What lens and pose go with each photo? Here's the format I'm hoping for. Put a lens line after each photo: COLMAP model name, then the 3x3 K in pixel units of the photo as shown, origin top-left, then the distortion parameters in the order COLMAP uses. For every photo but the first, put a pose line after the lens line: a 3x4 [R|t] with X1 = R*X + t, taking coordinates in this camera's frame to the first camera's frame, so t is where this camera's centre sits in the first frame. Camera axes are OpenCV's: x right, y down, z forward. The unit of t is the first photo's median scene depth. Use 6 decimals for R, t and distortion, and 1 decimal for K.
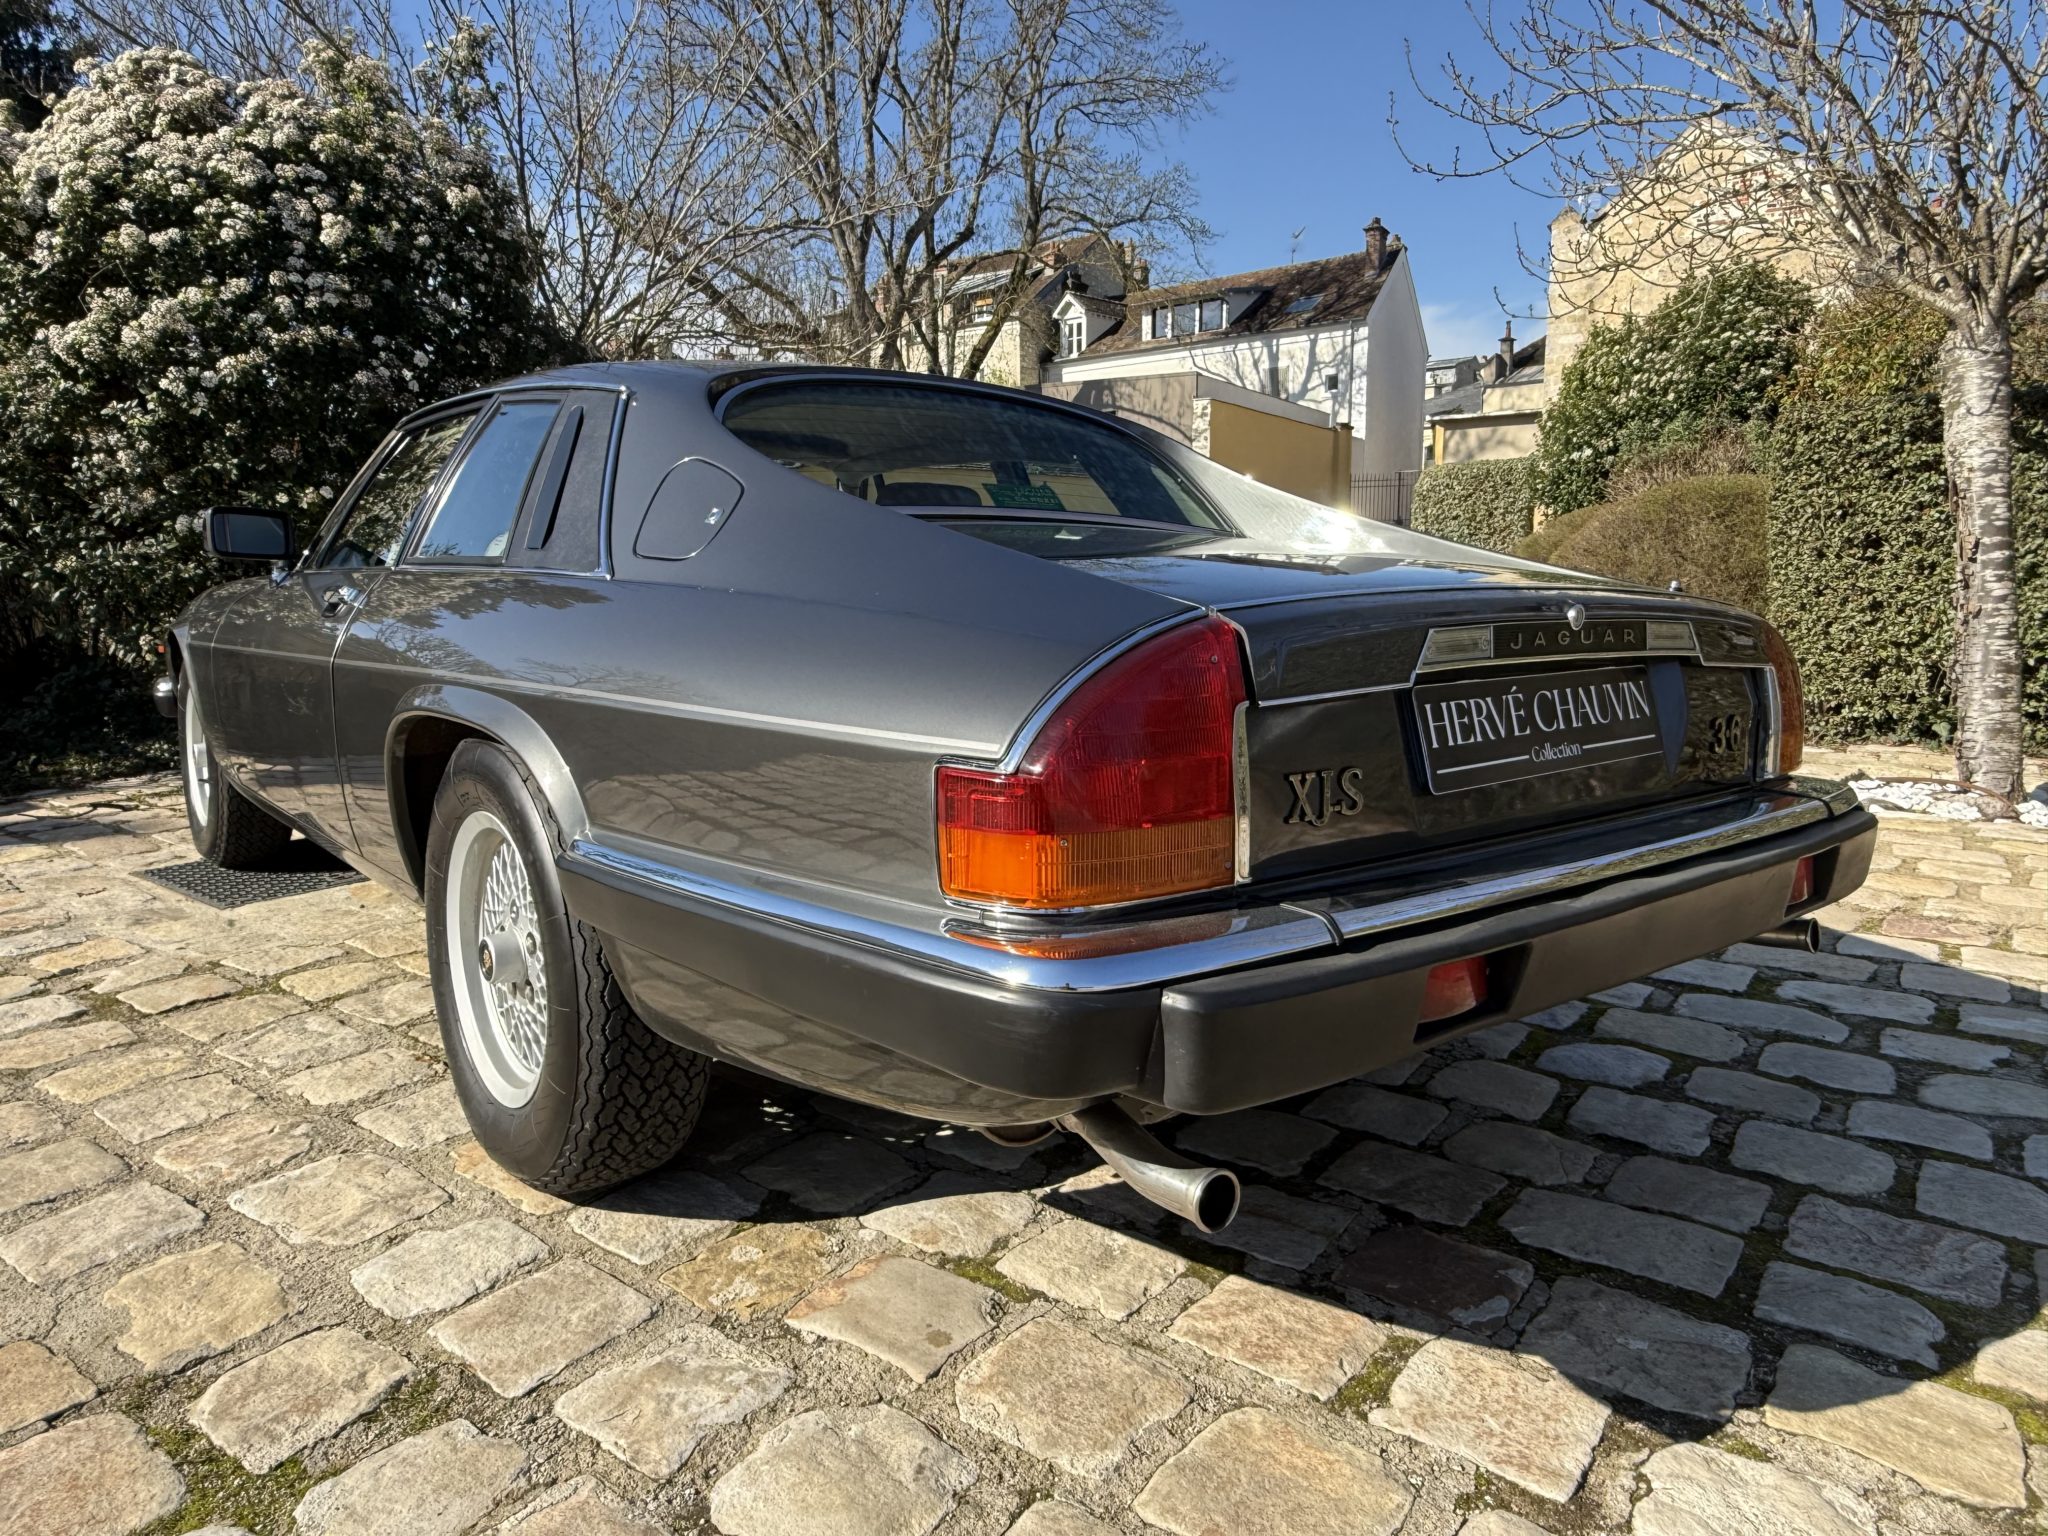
lens RADIAL K [[1299.0, 0, 1024.0], [0, 1299.0, 768.0], [0, 0, 1]] dist [0.002610, 0.000402]
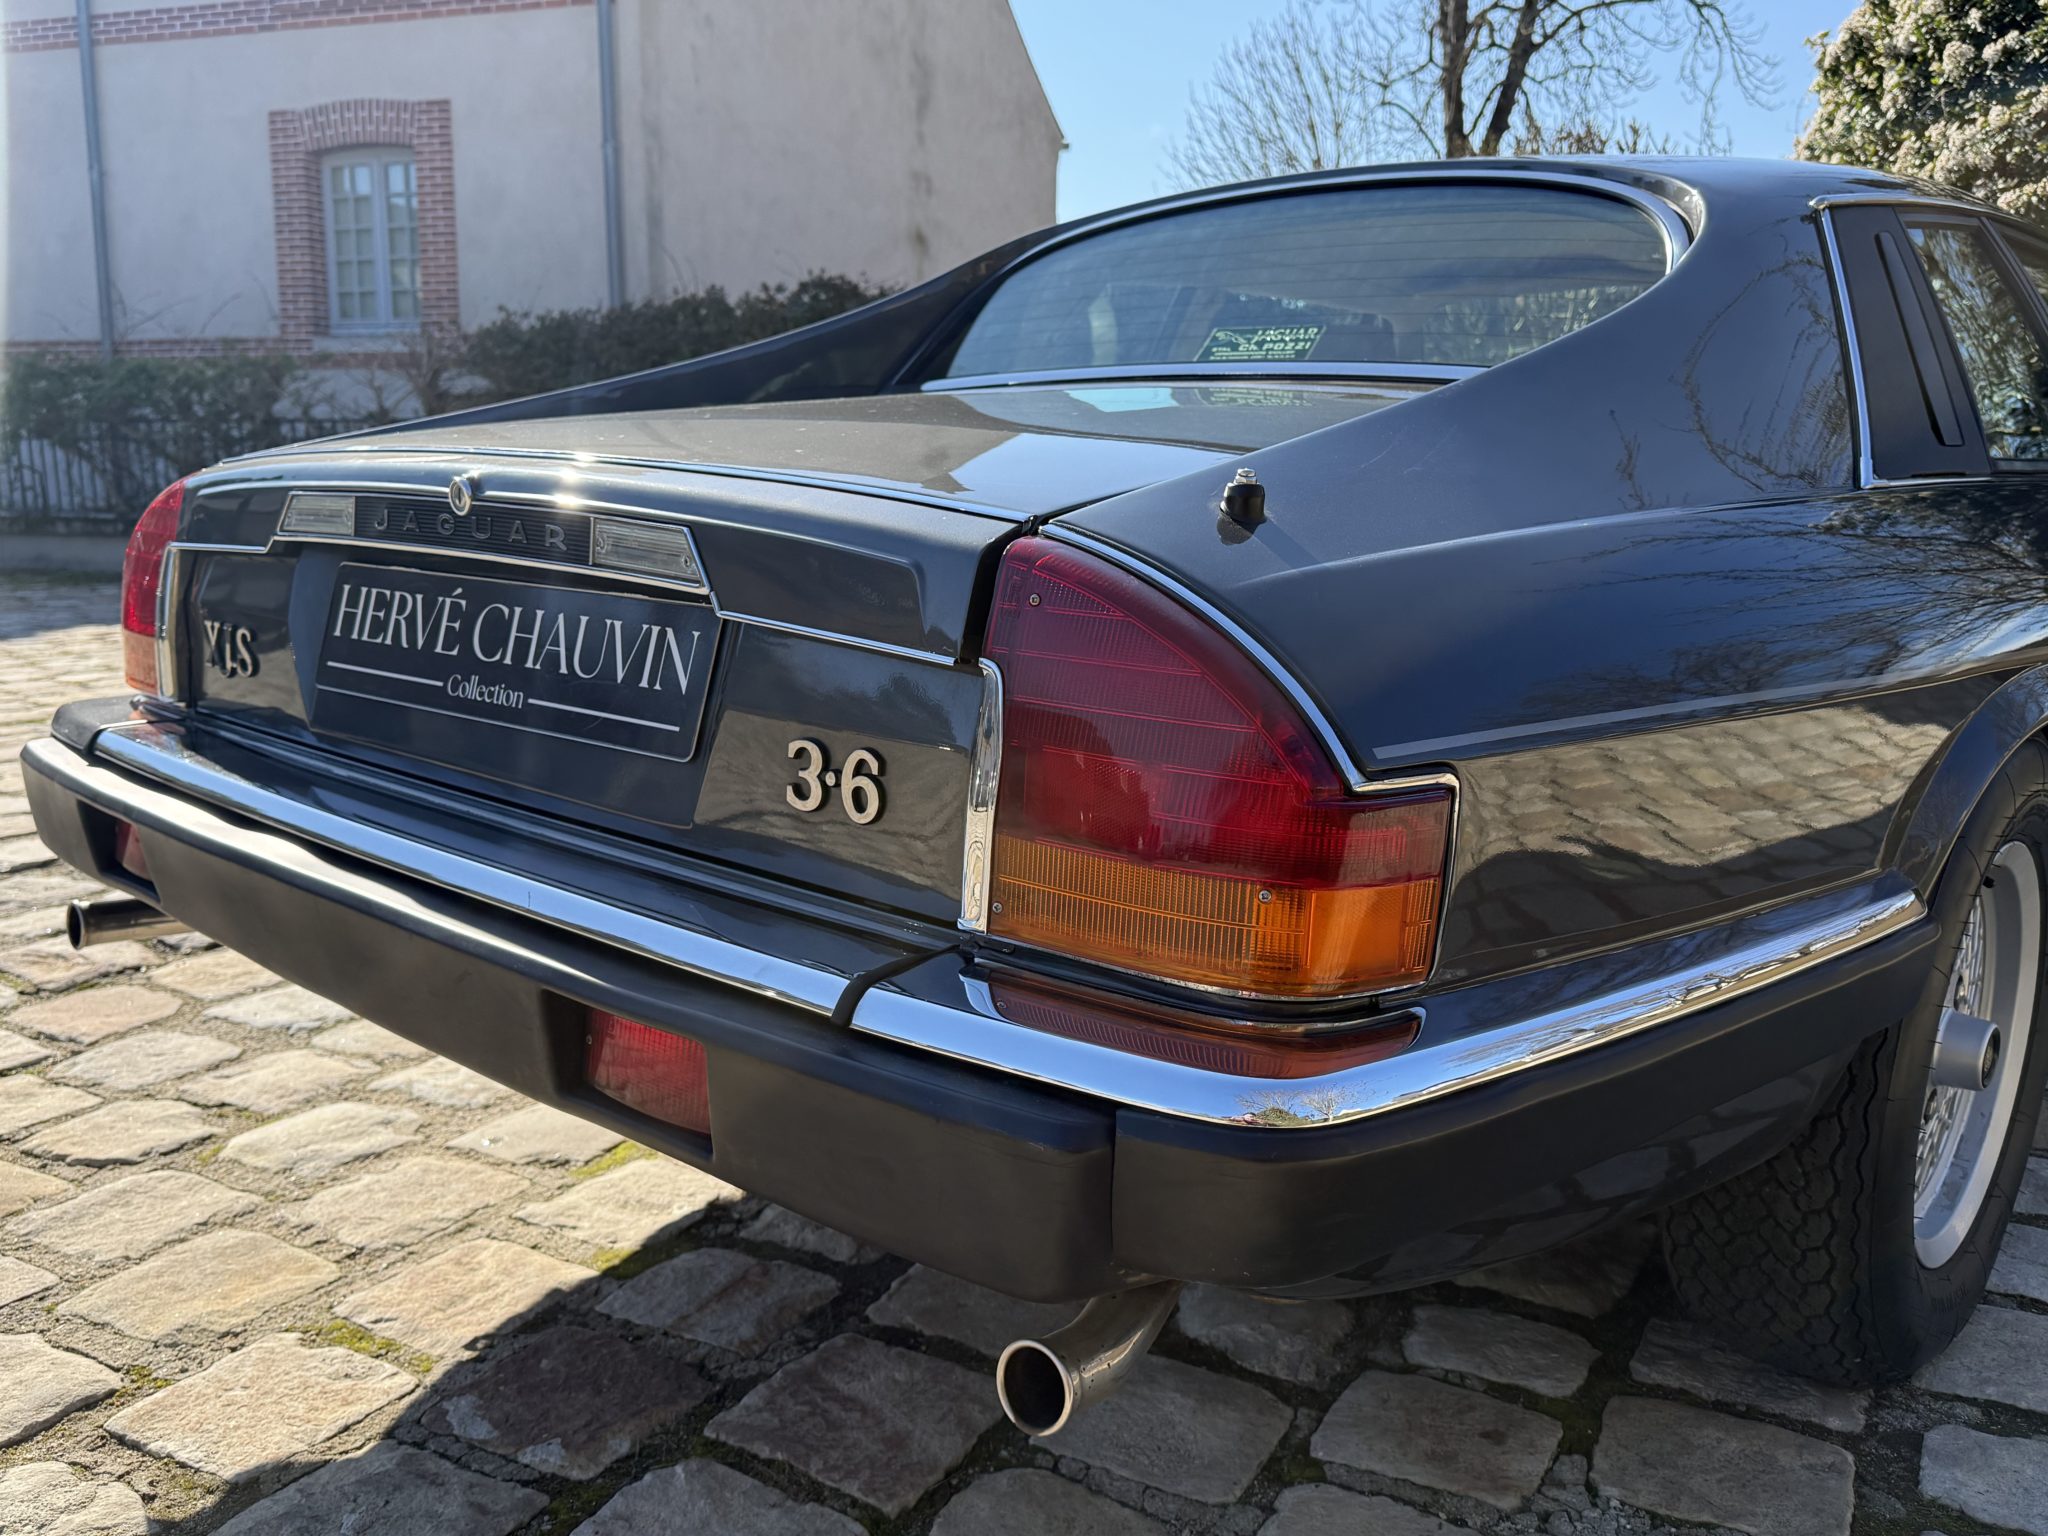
lens RADIAL K [[1713.9, 0, 1024.0], [0, 1713.9, 768.0], [0, 0, 1]] dist [0.050950, -0.083148]
pose [[0.170881, 0.178831, -0.968927, 0.320807], [-0.168236, 0.974245, 0.150142, -0.037699], [0.970822, 0.137352, 0.196566, 0.260328]]
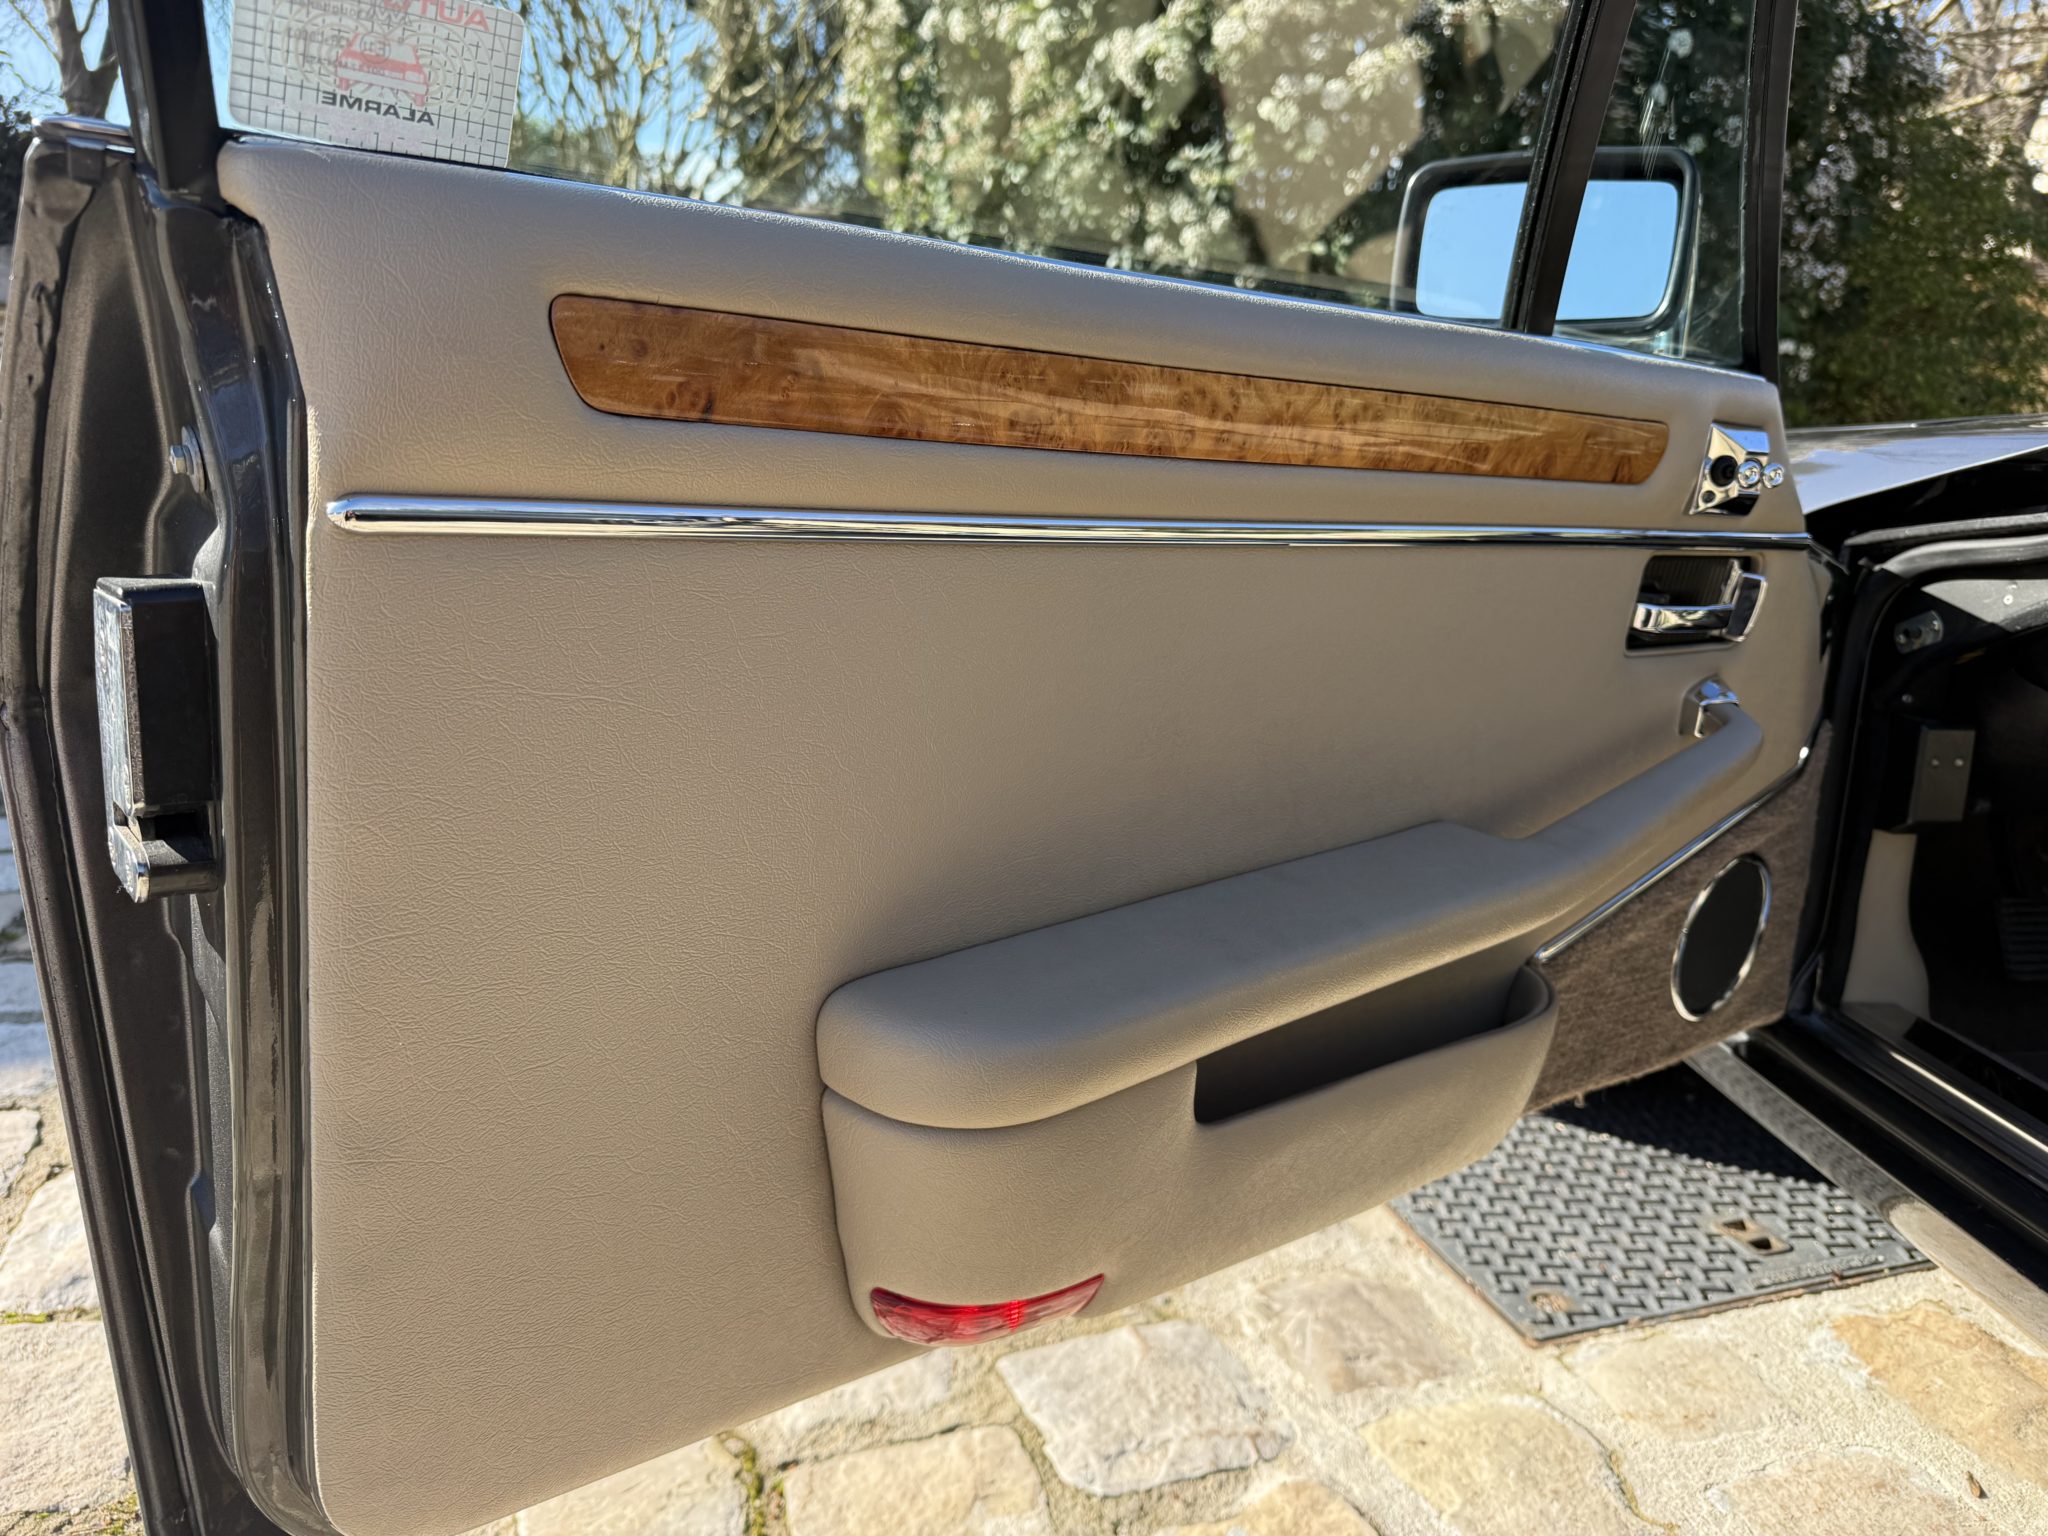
lens RADIAL K [[1574.0, 0, 1024.0], [0, 1574.0, 768.0], [0, 0, 1]] dist [-0.003270, -0.003618]
pose [[0.818382, 0.135839, -0.558389, -0.288753], [-0.106388, 0.990678, 0.085079, -0.041732], [0.564741, -0.010222, 0.825205, 0.316077]]
